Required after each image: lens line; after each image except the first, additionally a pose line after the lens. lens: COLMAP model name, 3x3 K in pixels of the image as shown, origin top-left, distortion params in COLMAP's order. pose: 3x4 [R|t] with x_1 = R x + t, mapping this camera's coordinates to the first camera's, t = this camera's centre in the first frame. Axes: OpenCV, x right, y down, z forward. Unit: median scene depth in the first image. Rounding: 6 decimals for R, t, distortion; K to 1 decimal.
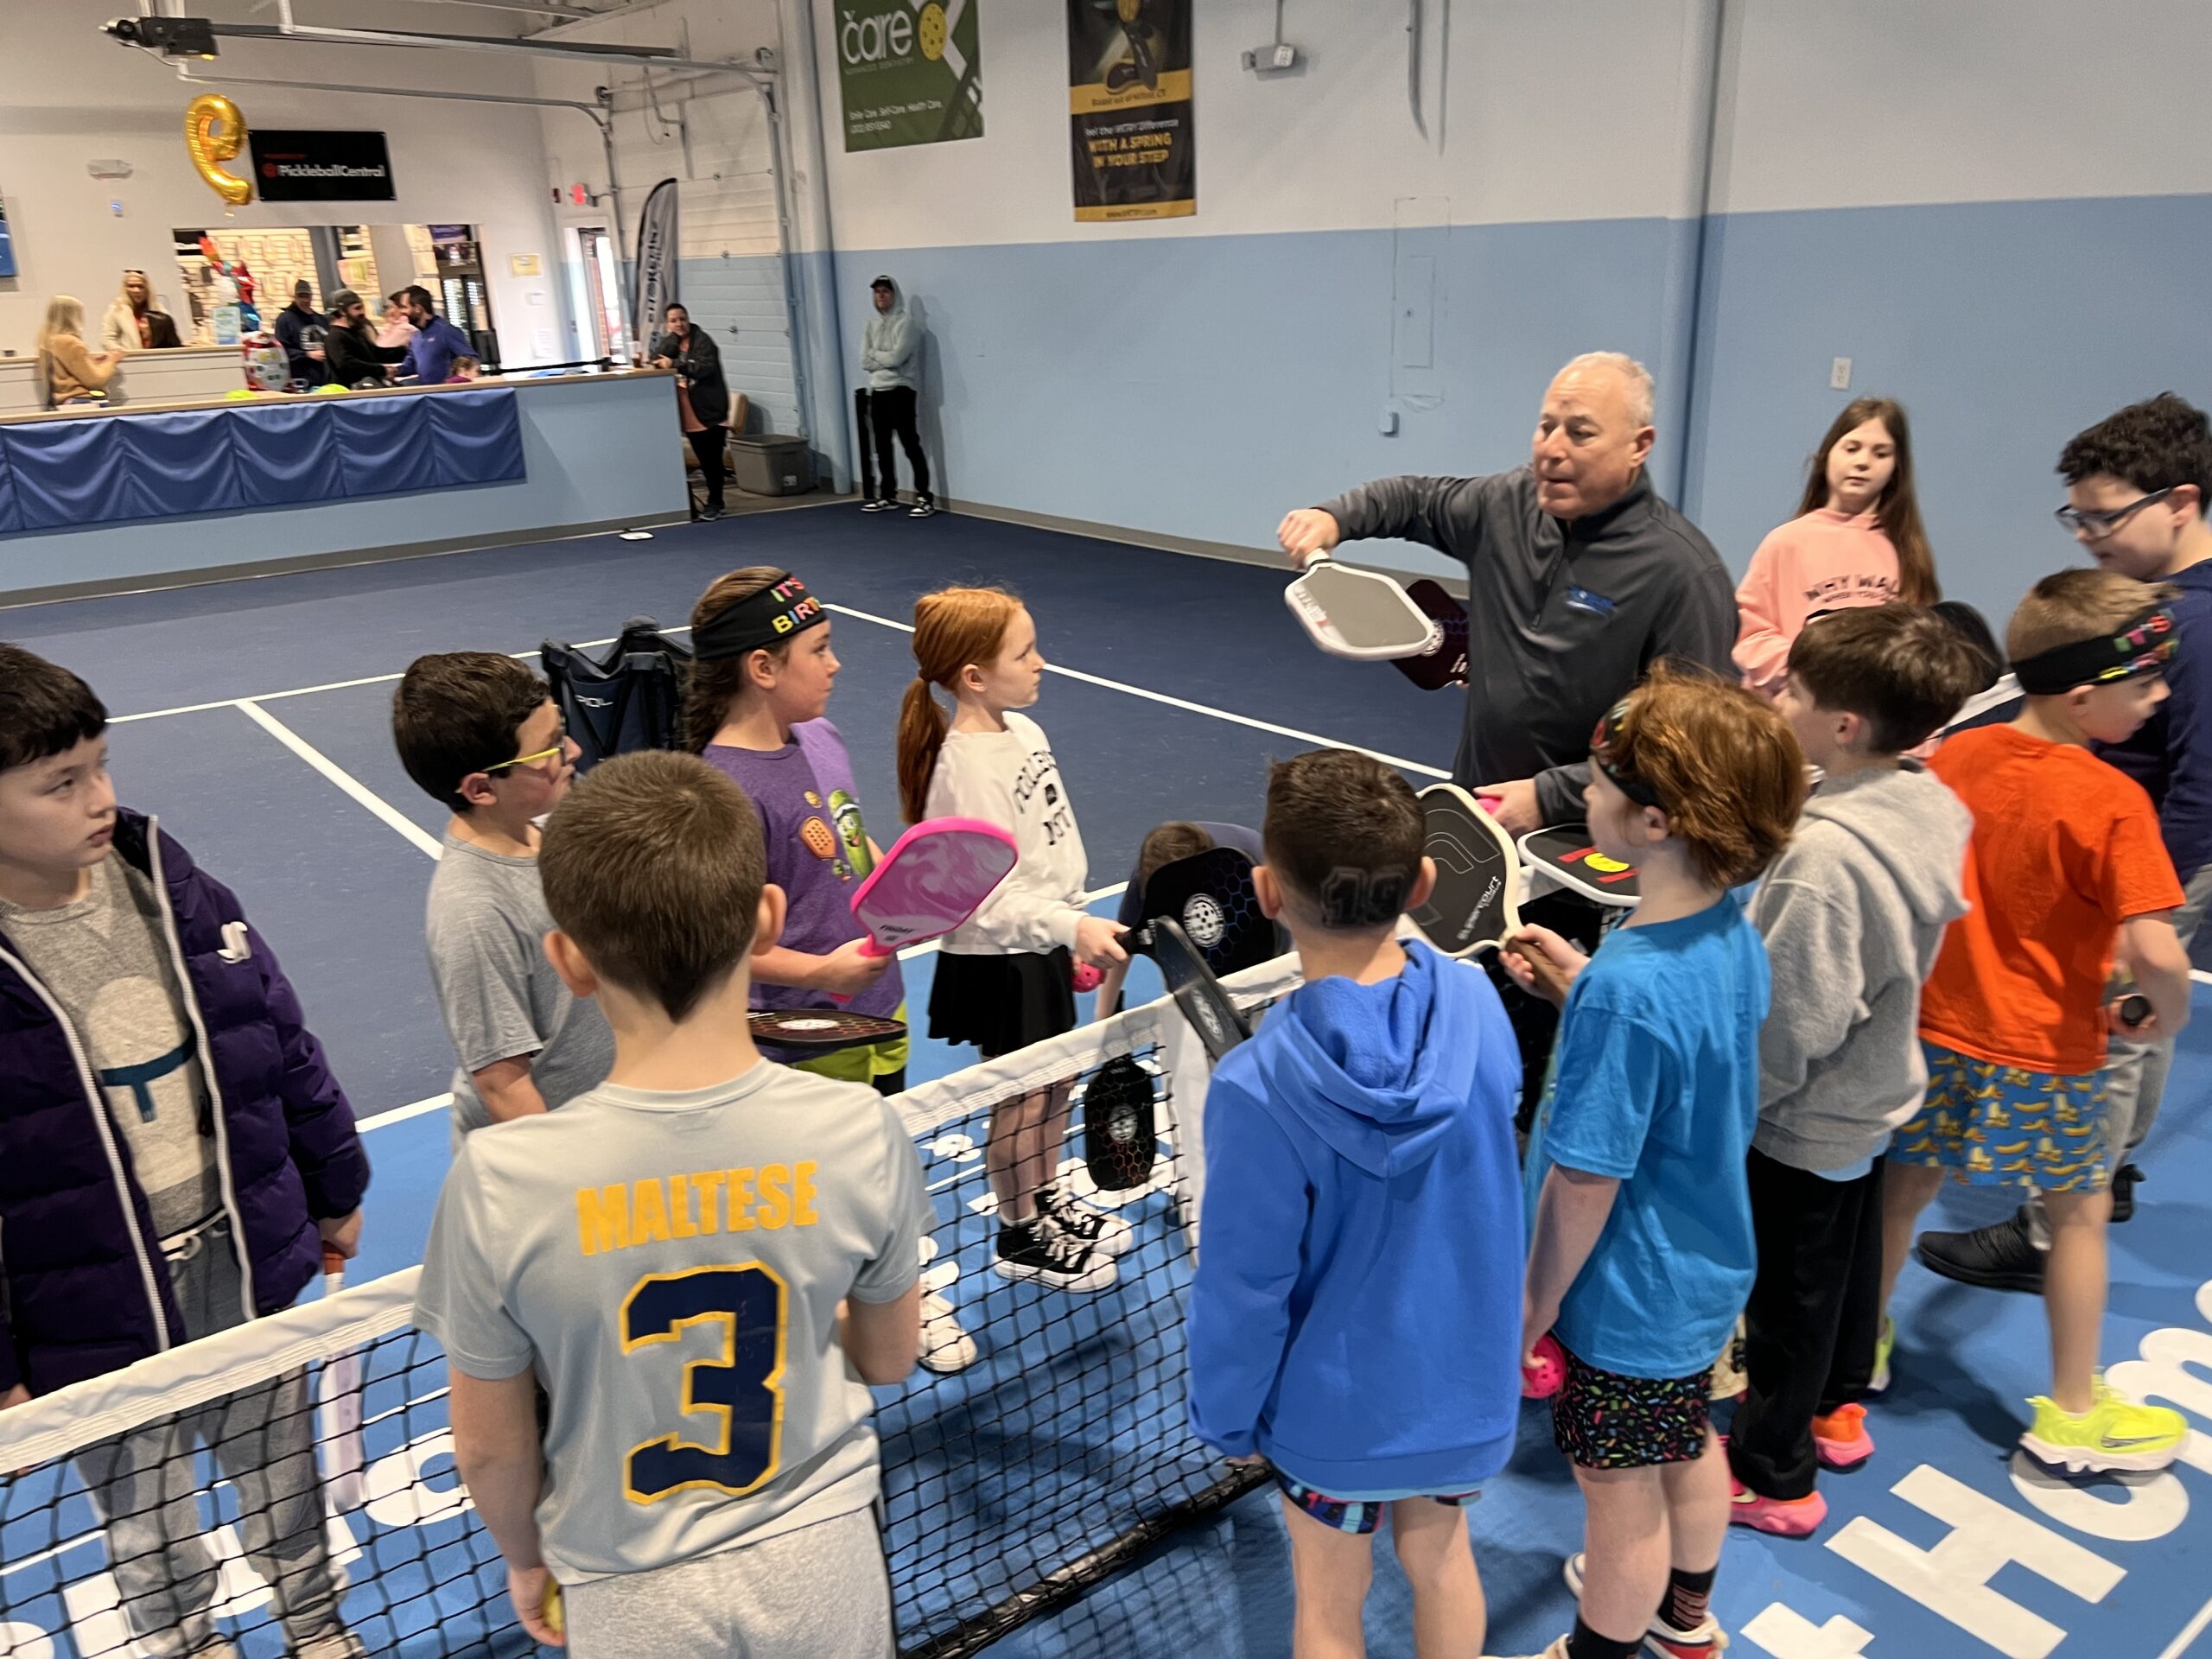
lens RADIAL K [[1667.8, 0, 1106.0], [0, 1667.8, 829.5], [0, 0, 1]] dist [0.024931, -0.001765]
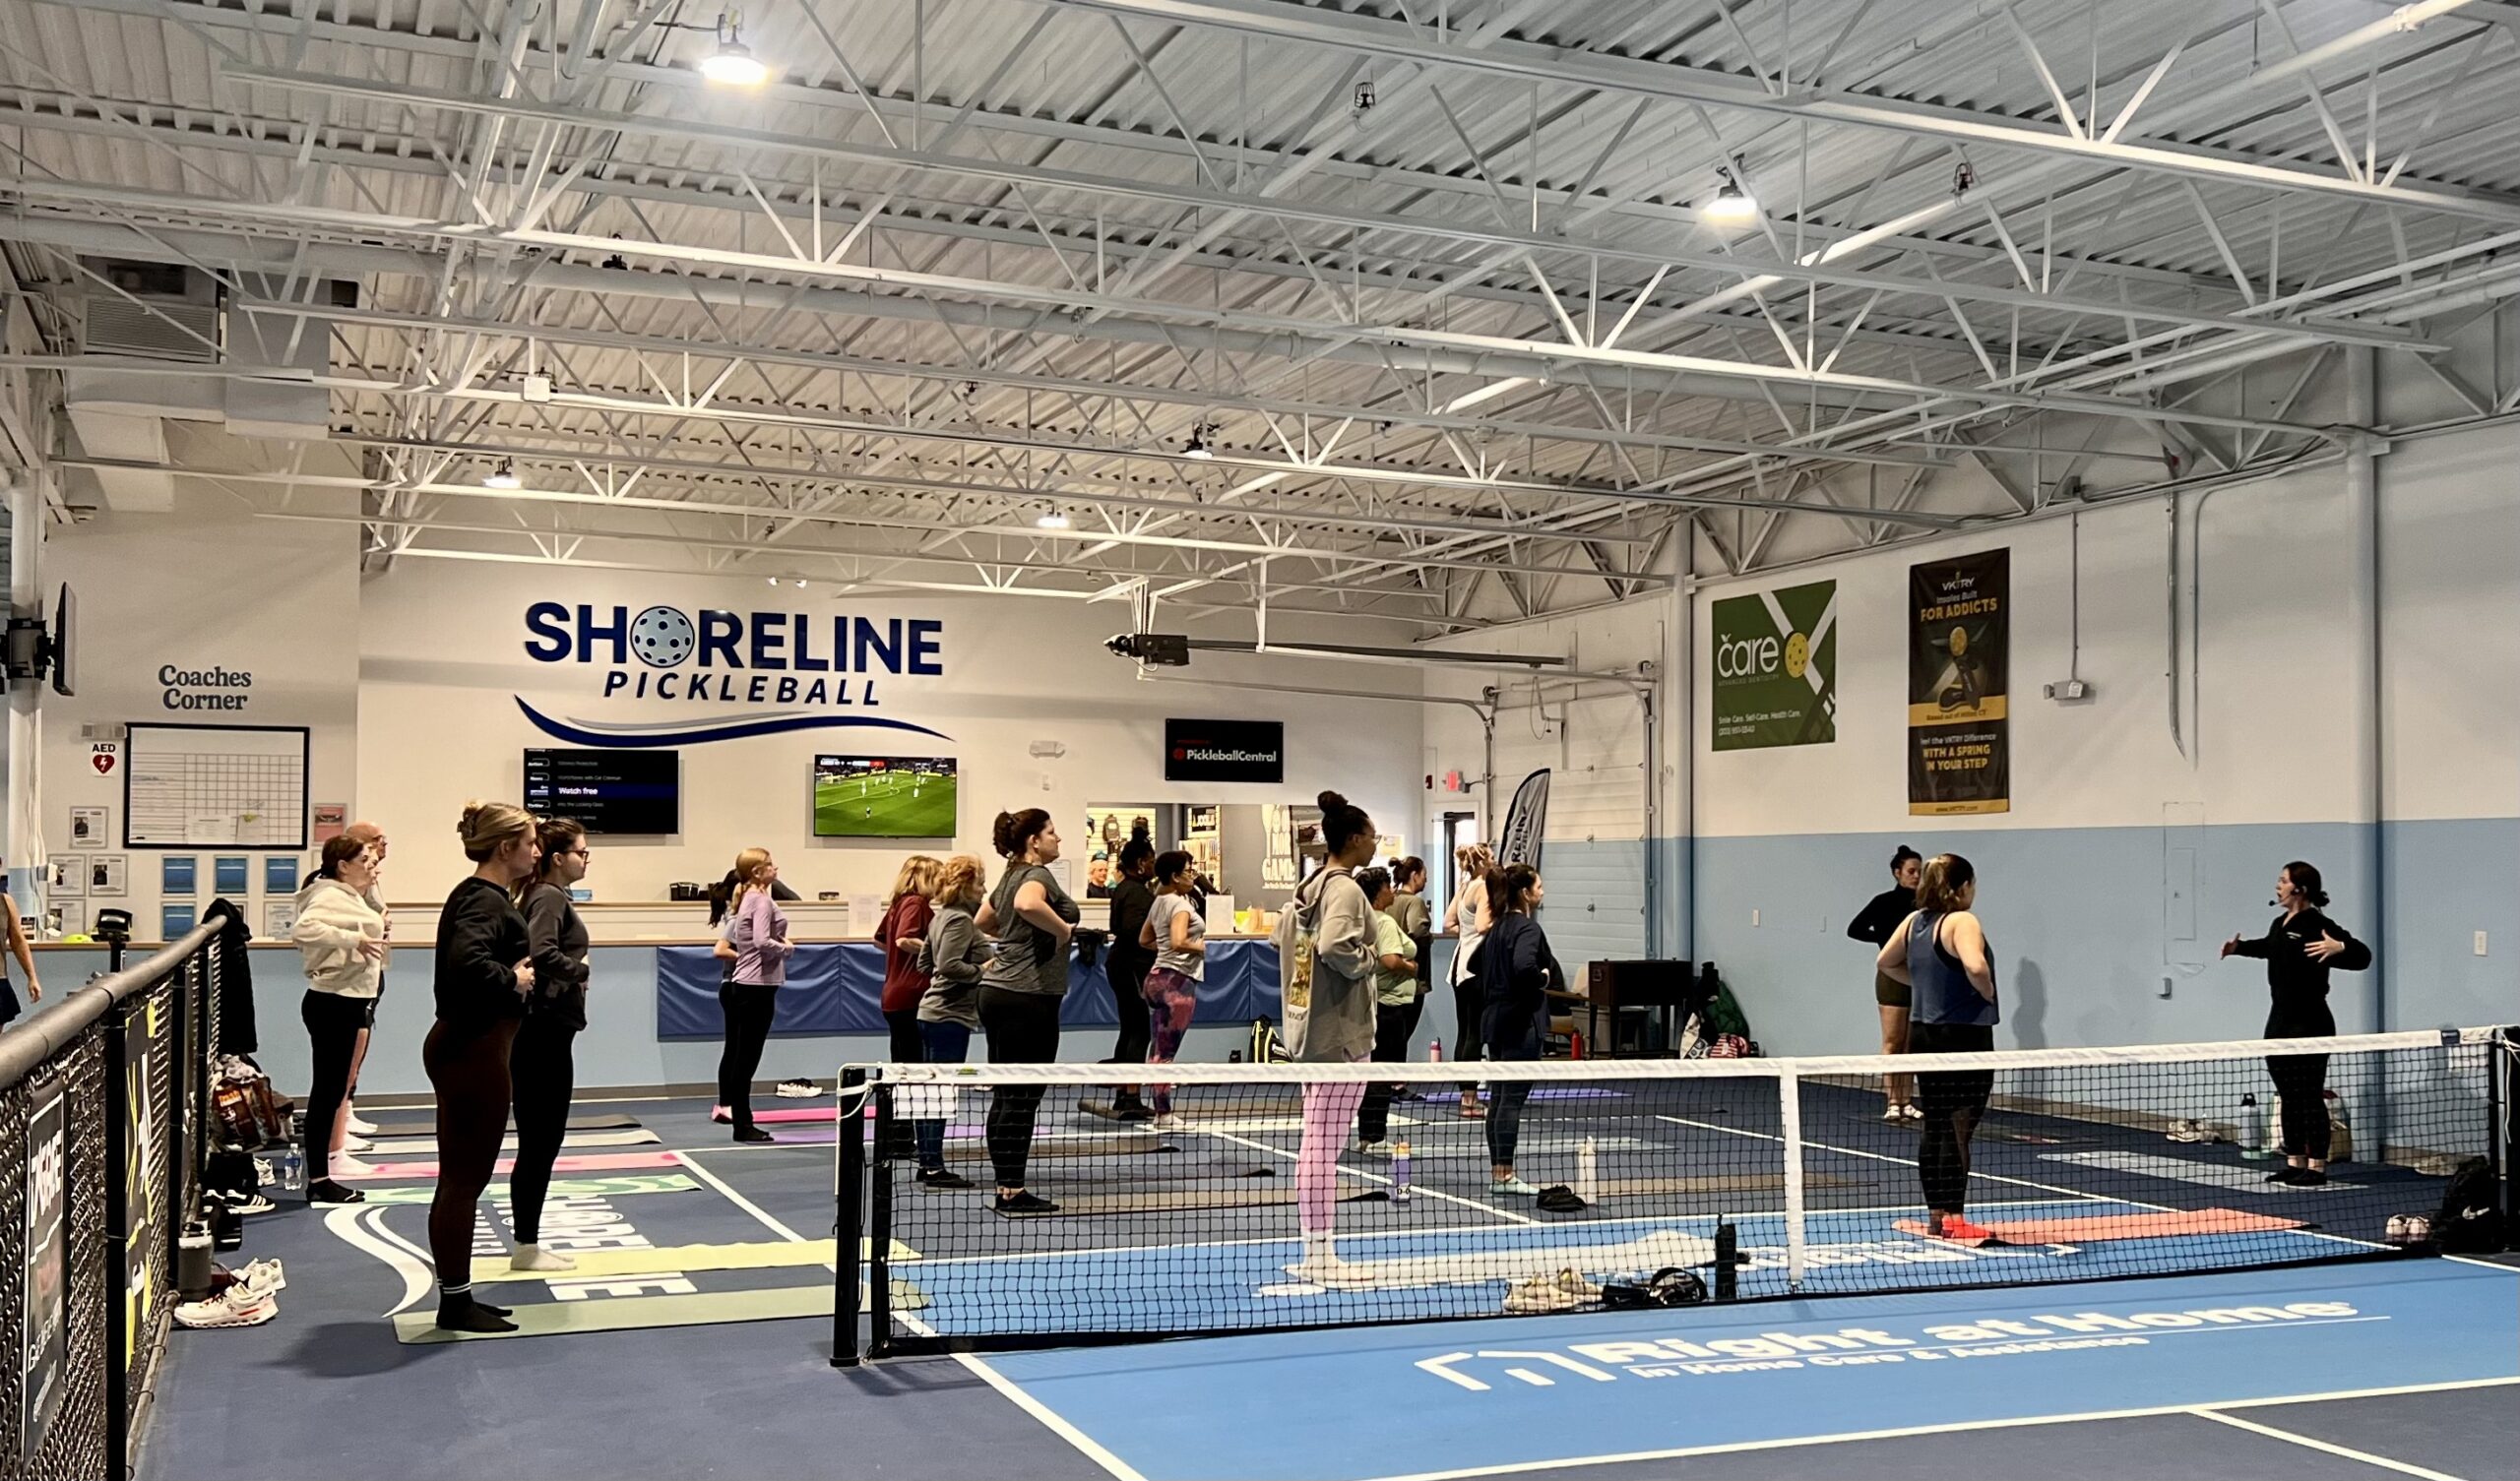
lens RADIAL K [[2677.8, 0, 1260.0], [0, 2677.8, 740.5], [0, 0, 1]] dist [-0.000959, 0.001153]
pose [[0.946810, 0.025016, -0.320820, 0.127107], [-0.143041, 0.925780, -0.349958, 0.244947], [0.288254, 0.377234, 0.880116, -0.630583]]
